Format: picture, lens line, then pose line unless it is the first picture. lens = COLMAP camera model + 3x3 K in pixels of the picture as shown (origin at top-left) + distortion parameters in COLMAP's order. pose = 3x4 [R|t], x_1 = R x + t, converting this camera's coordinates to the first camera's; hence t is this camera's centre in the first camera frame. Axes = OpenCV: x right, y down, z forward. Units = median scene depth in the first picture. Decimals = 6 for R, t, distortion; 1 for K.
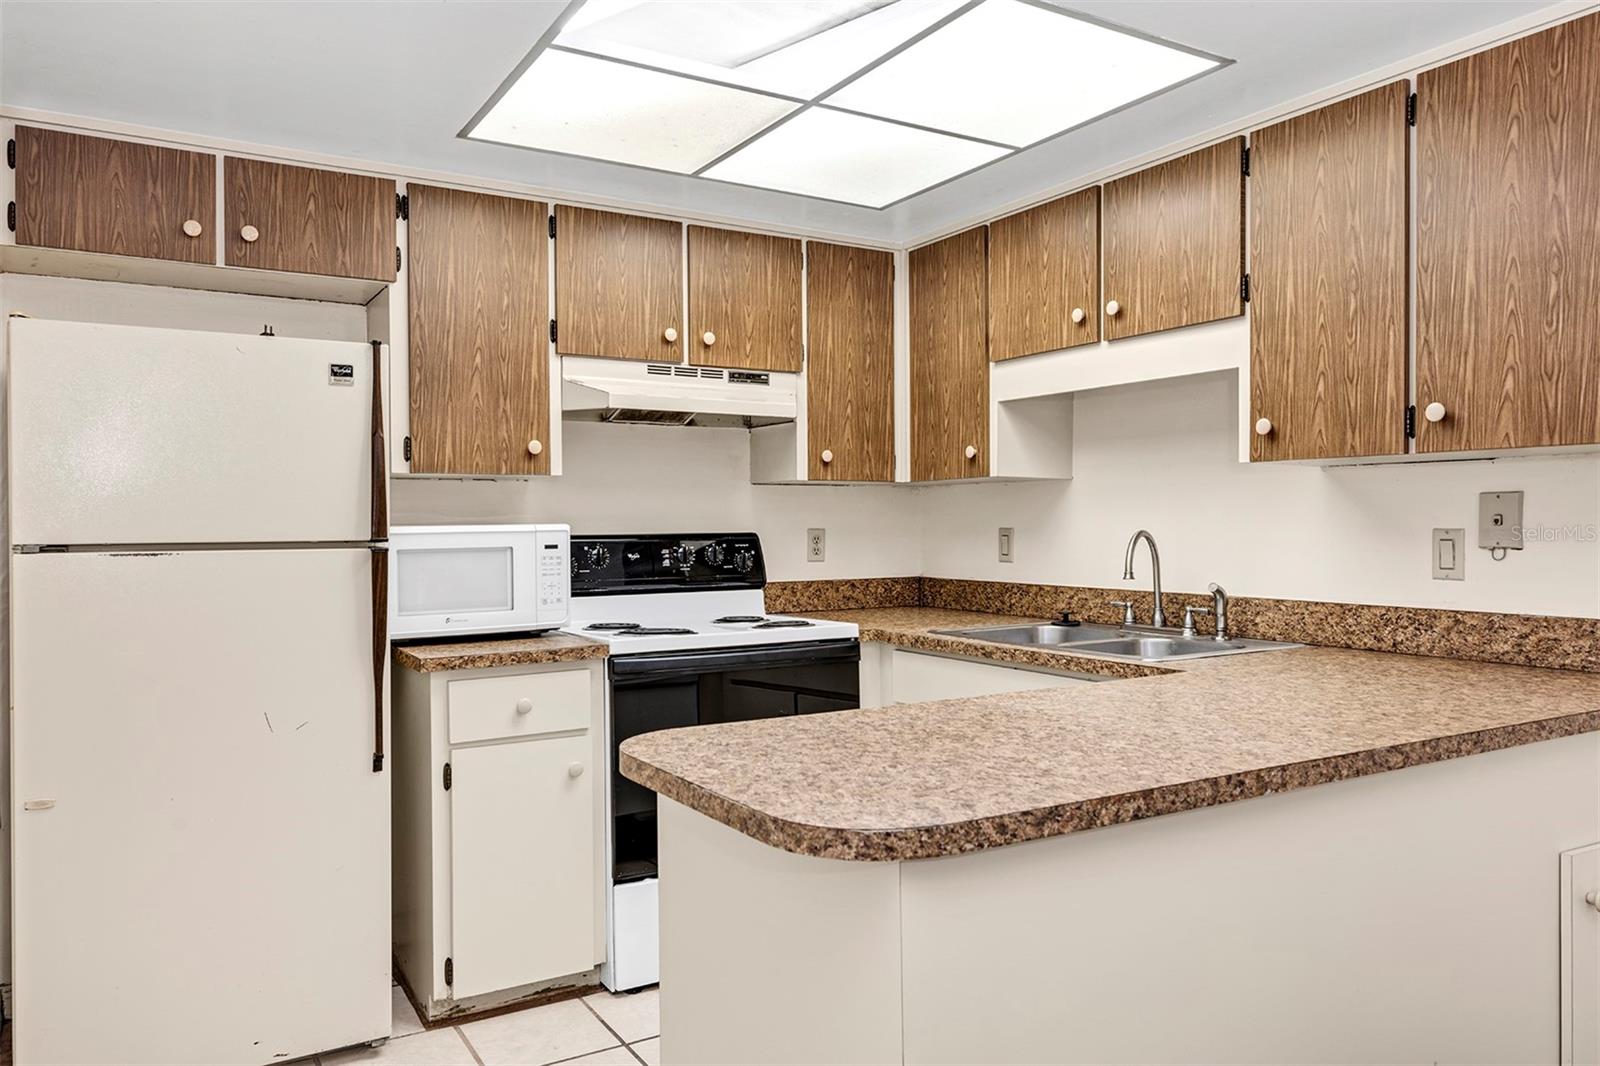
lens RADIAL K [[1135.8, 0, 796.3], [0, 1135.8, 527.7], [0, 0, 1]] dist [0.005235, 0.002306]
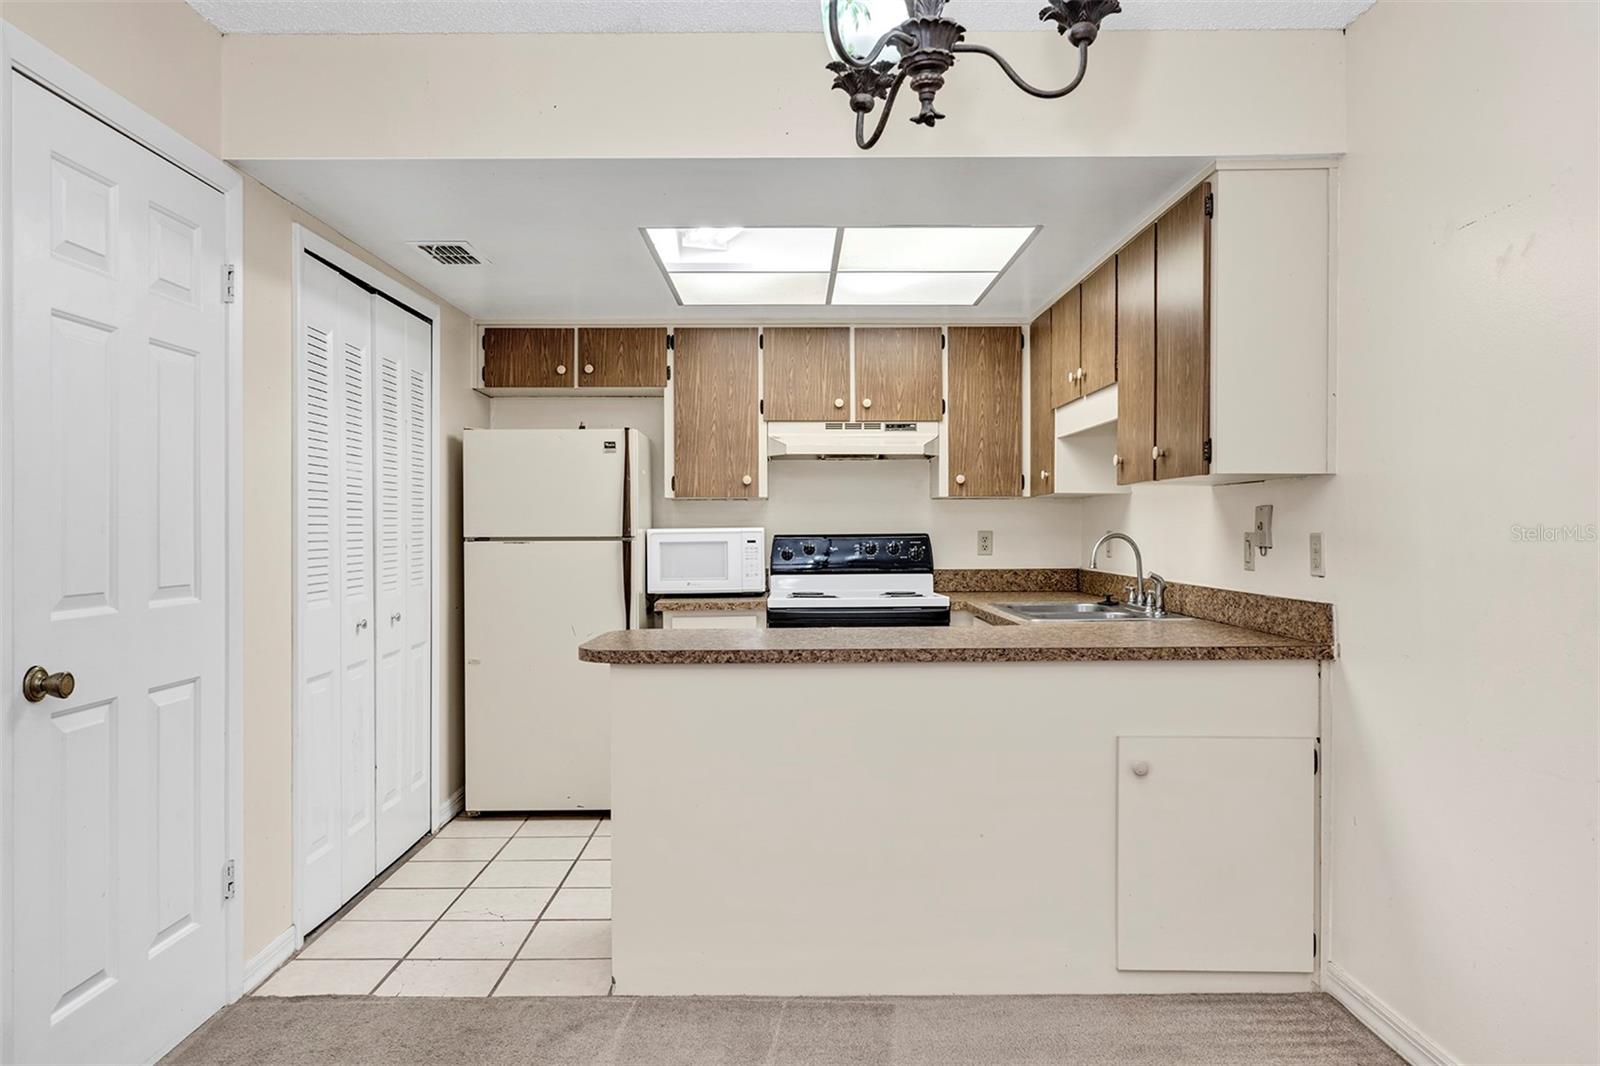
lens RADIAL K [[1119.2, 0, 784.4], [0, 1119.2, 528.6], [0, 0, 1]] dist [0.004872, 0.000949]
pose [[0.858550, 0.002712, -0.512723, 0.641639], [-0.002676, 0.999996, 0.000810, -0.003025], [0.512724, 0.000676, 0.858553, -0.347832]]
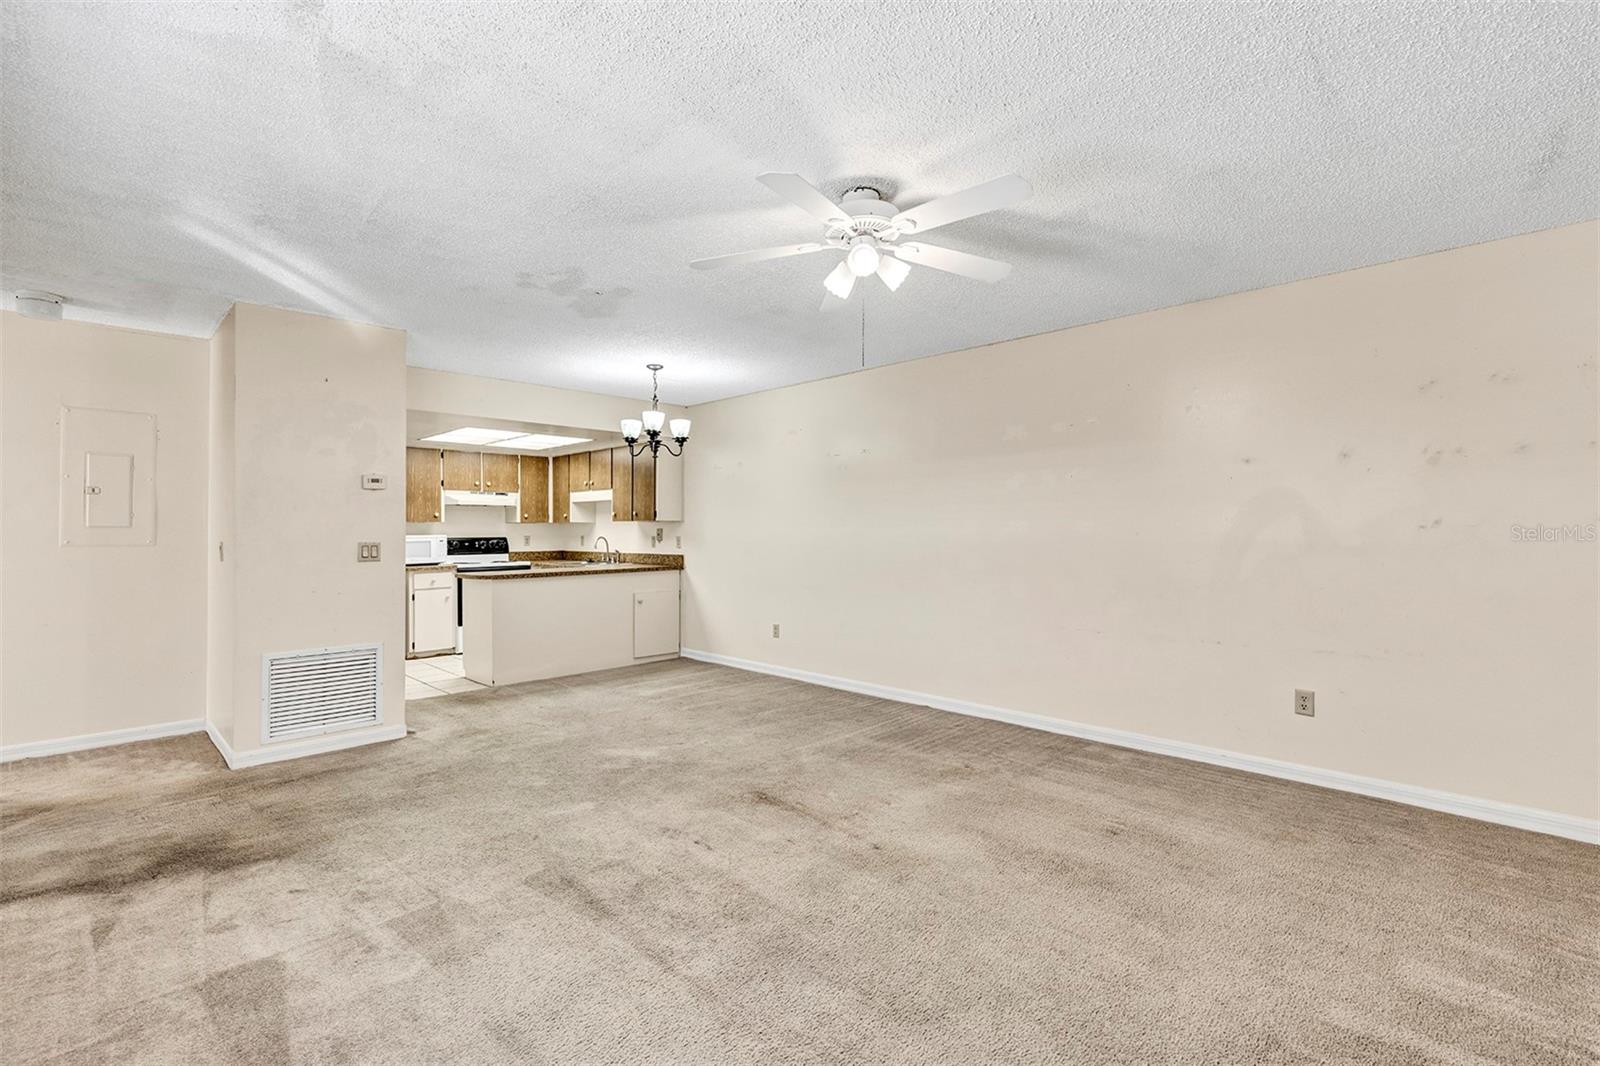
lens RADIAL K [[714.7, 0, 794.5], [0, 714.7, 529.5], [0, 0, 1]] dist [-0.000670, 0.000064]
pose [[0.968485, 0.003011, 0.249052, 0.332041], [-0.001263, 0.999973, -0.007178, -0.005811], [-0.249067, 0.006637, 0.968464, -1.604472]]
